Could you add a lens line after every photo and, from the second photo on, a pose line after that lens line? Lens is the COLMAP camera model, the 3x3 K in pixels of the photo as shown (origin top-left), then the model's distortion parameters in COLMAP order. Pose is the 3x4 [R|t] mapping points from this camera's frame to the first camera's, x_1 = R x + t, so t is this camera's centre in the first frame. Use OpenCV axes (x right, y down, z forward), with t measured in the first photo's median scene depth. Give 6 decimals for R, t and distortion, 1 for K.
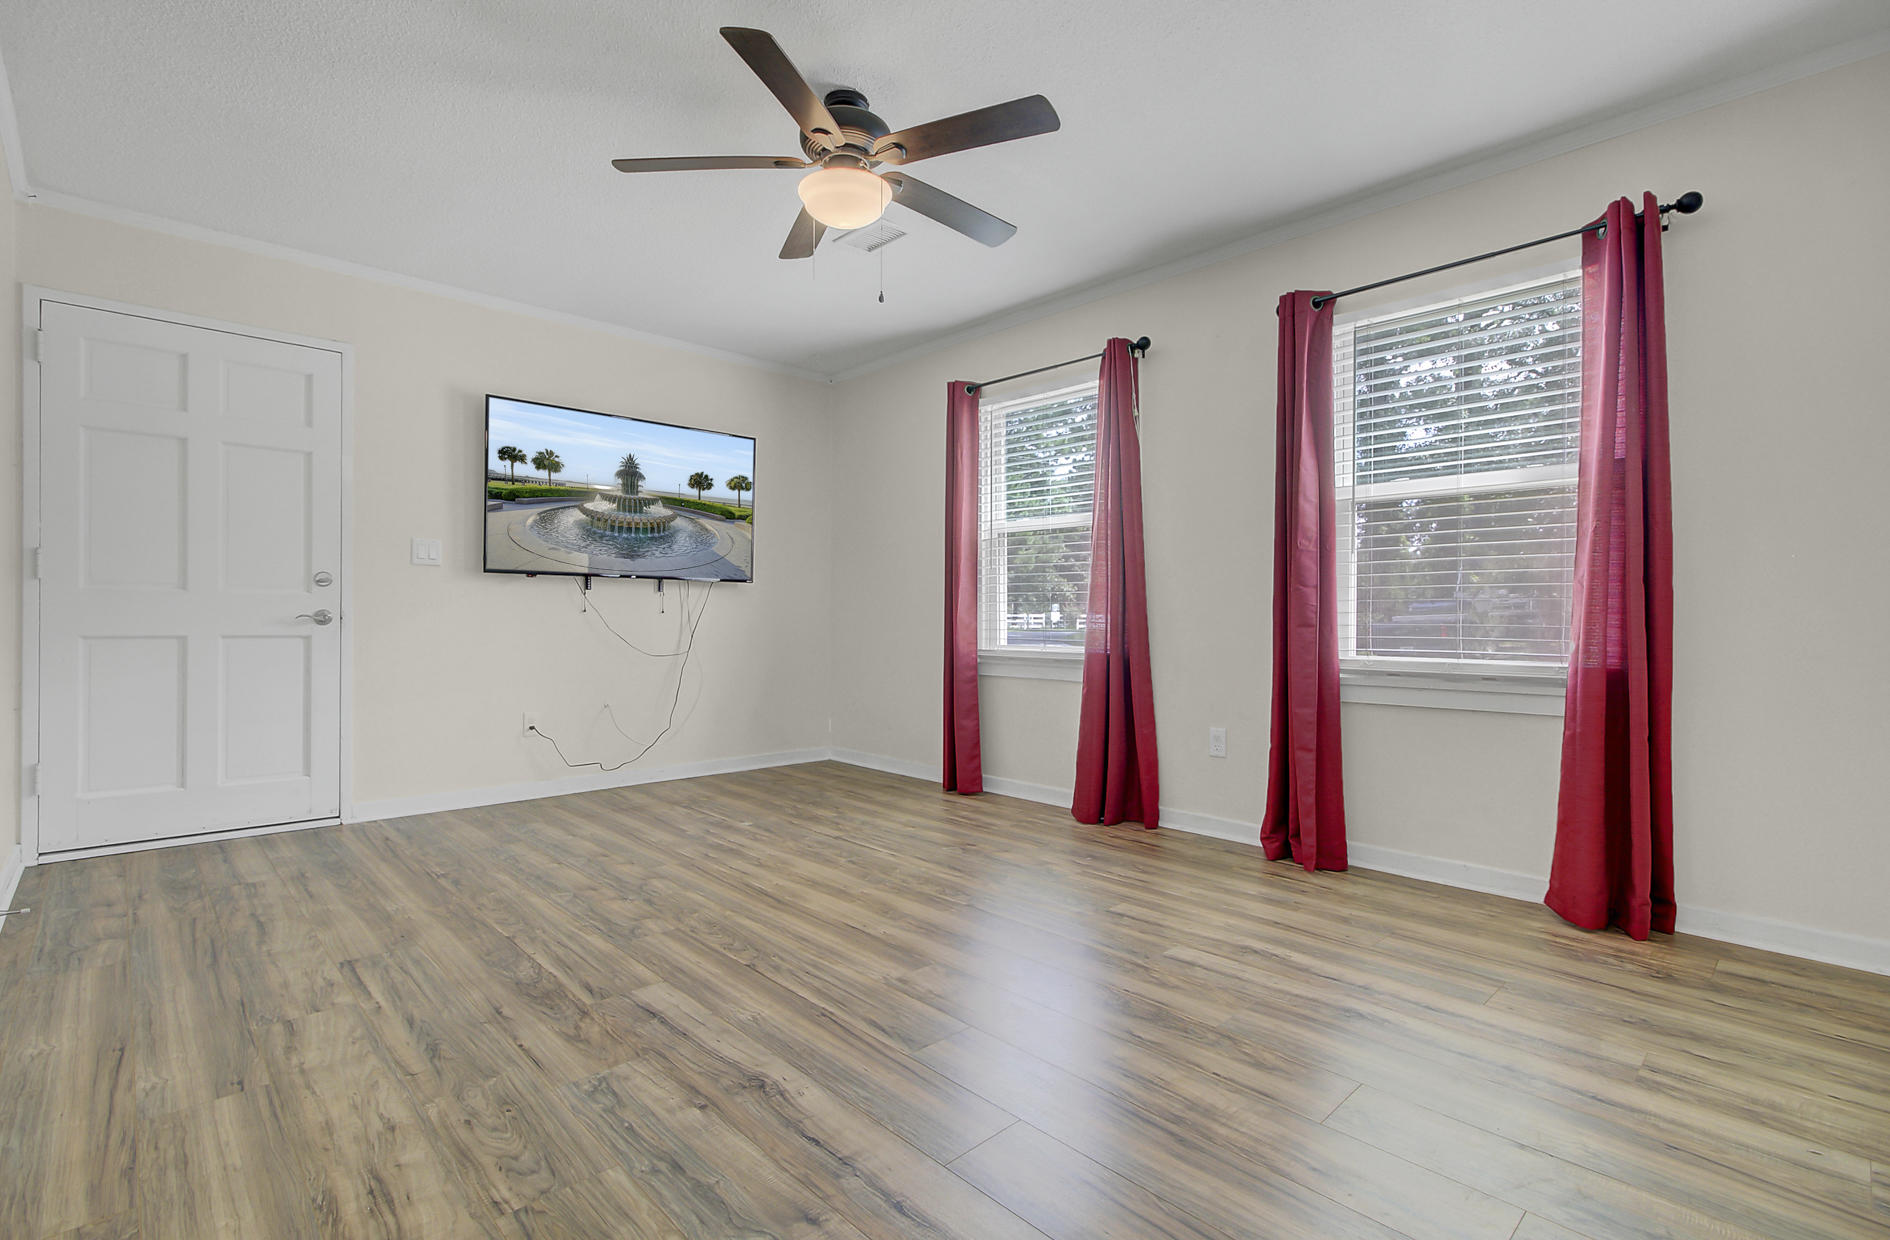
lens RADIAL K [[878.5, 0, 906.3], [0, 878.5, 605.0], [0, 0, 1]] dist [-0.018609, 0.003097]
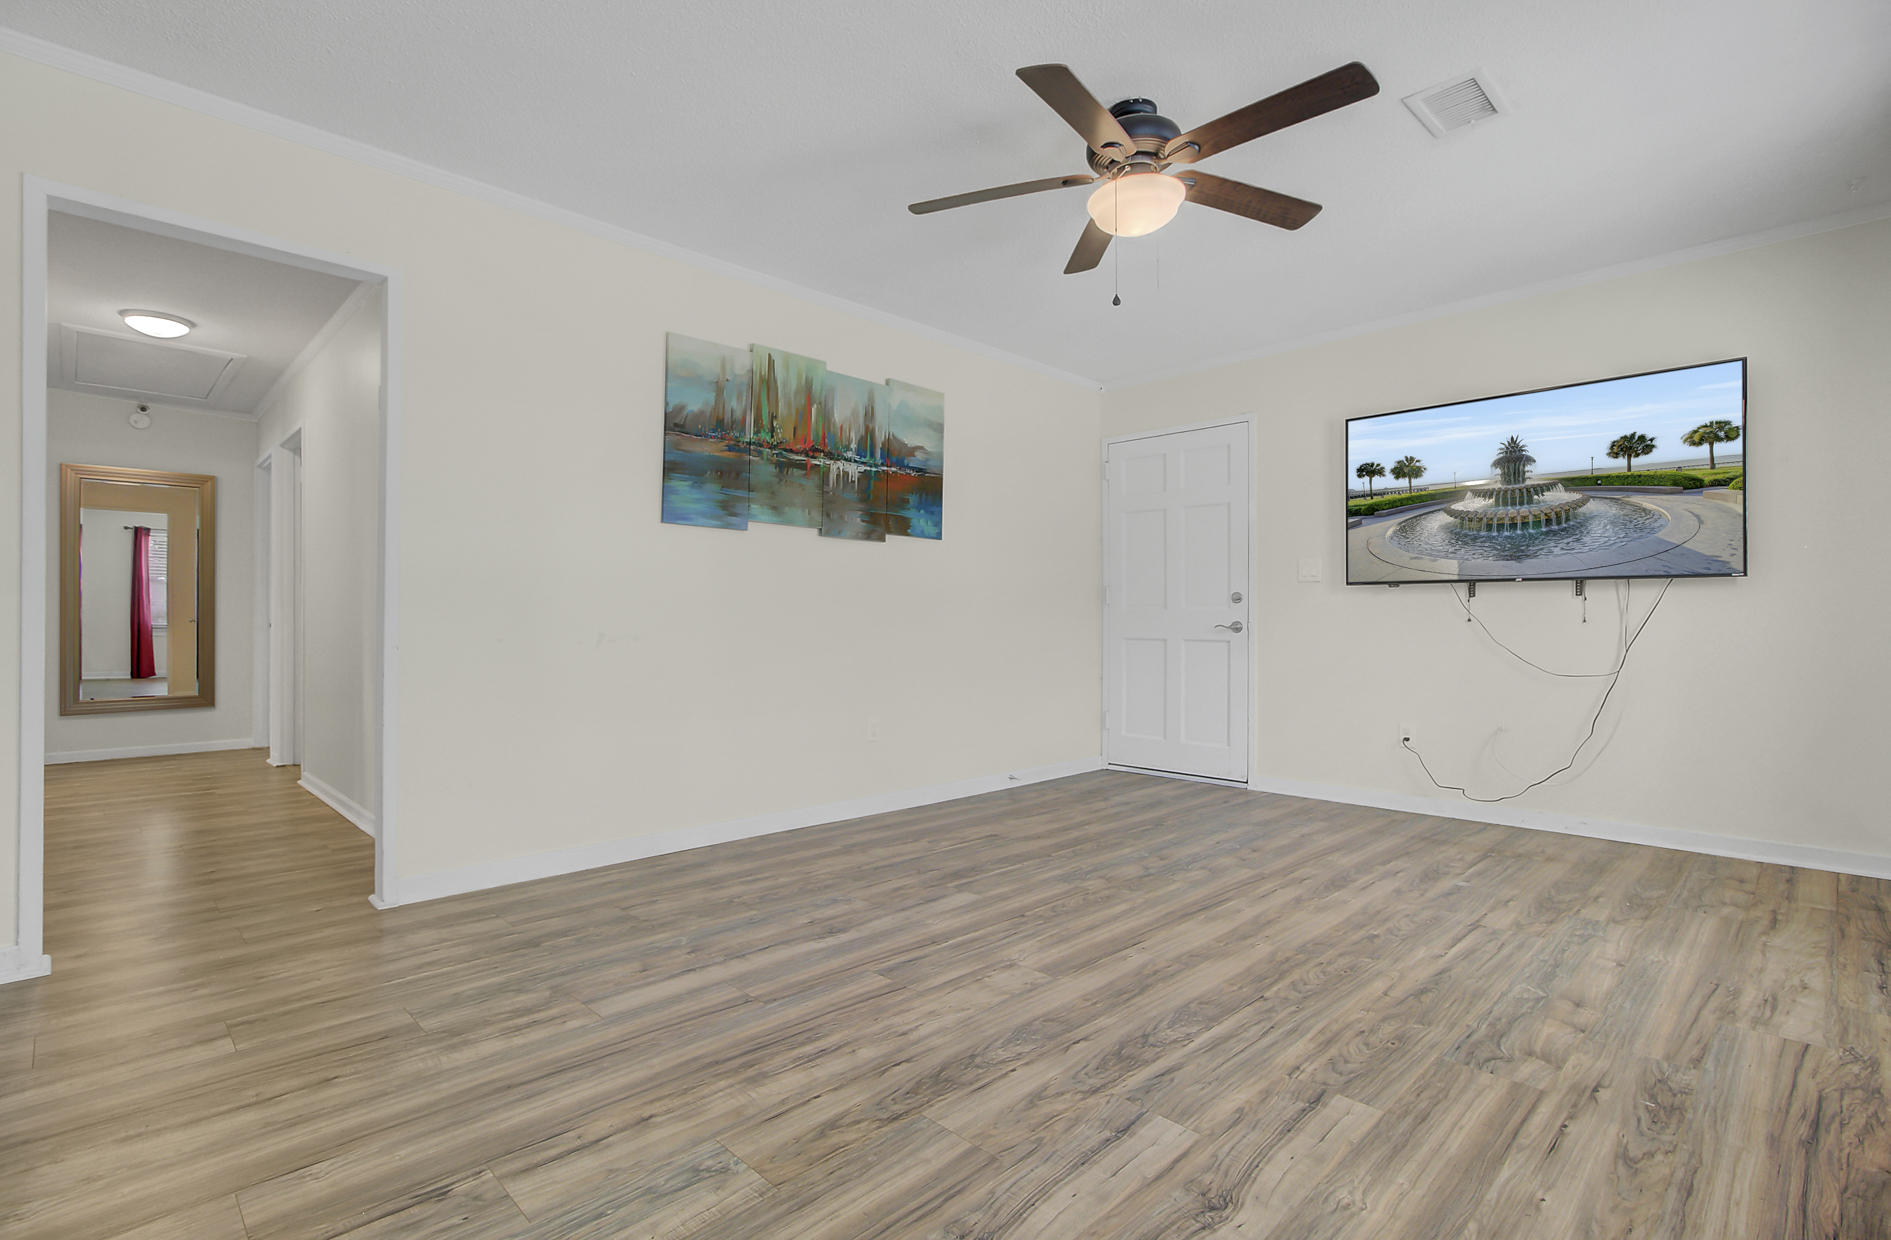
lens RADIAL K [[879.0, 0, 962.5], [0, 879.0, 629.6], [0, 0, 1]] dist [-0.018609, 0.003097]
pose [[0.053955, 0.006756, -0.998521, 0.547691], [0.011535, 0.999906, 0.007388, 0.002804], [0.998477, -0.011916, 0.053872, 0.455515]]
